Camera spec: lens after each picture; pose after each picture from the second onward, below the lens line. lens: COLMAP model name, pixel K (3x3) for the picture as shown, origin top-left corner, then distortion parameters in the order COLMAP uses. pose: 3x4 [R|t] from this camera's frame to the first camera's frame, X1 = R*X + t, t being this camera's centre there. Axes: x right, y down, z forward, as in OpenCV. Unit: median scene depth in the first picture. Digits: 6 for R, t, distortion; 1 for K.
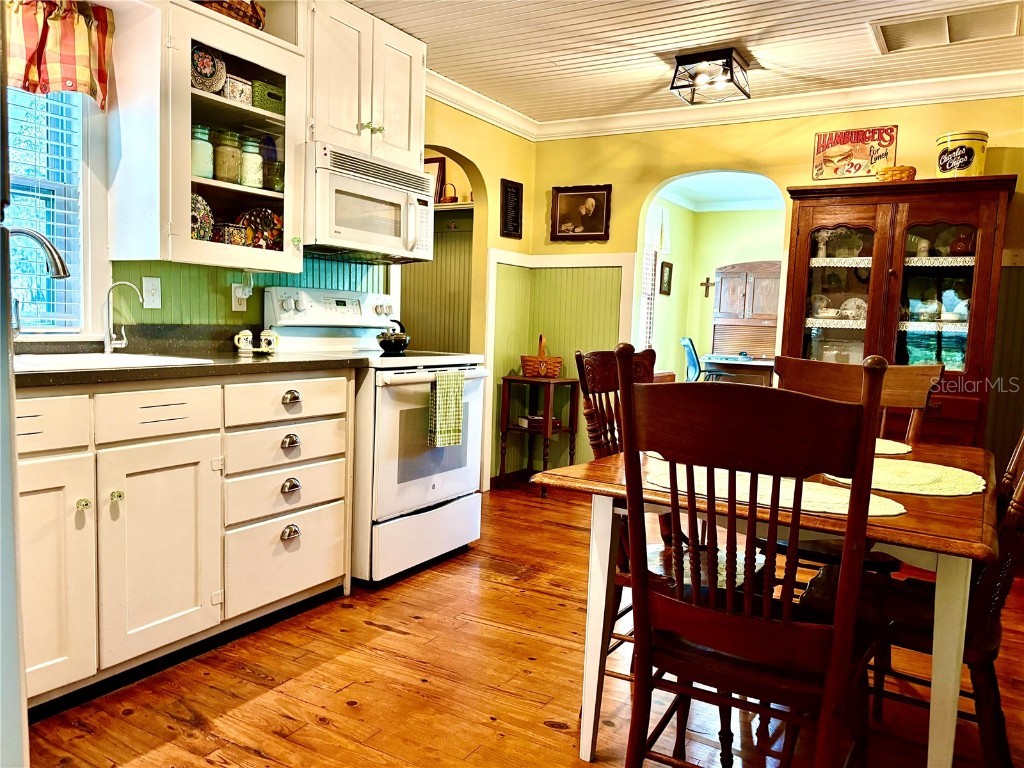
lens RADIAL K [[874.4, 0, 537.0], [0, 874.4, 423.2], [0, 0, 1]] dist [0.002620, -0.010816]
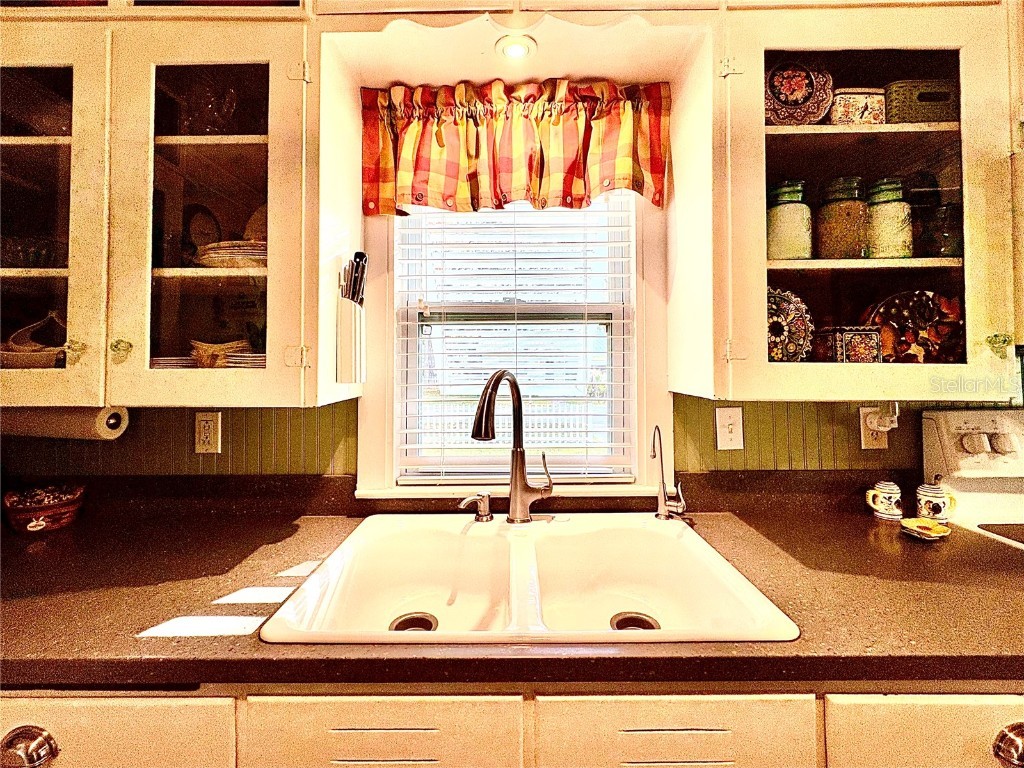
lens RADIAL K [[463.9, 0, 511.8], [0, 463.9, 351.9], [0, 0, 1]] dist [0.001633, 0.000027]
pose [[0.526809, -0.060748, -0.847810, -0.198816], [-0.057806, 0.992573, -0.107040, -0.159509], [0.848016, 0.105398, 0.519384, 0.627397]]
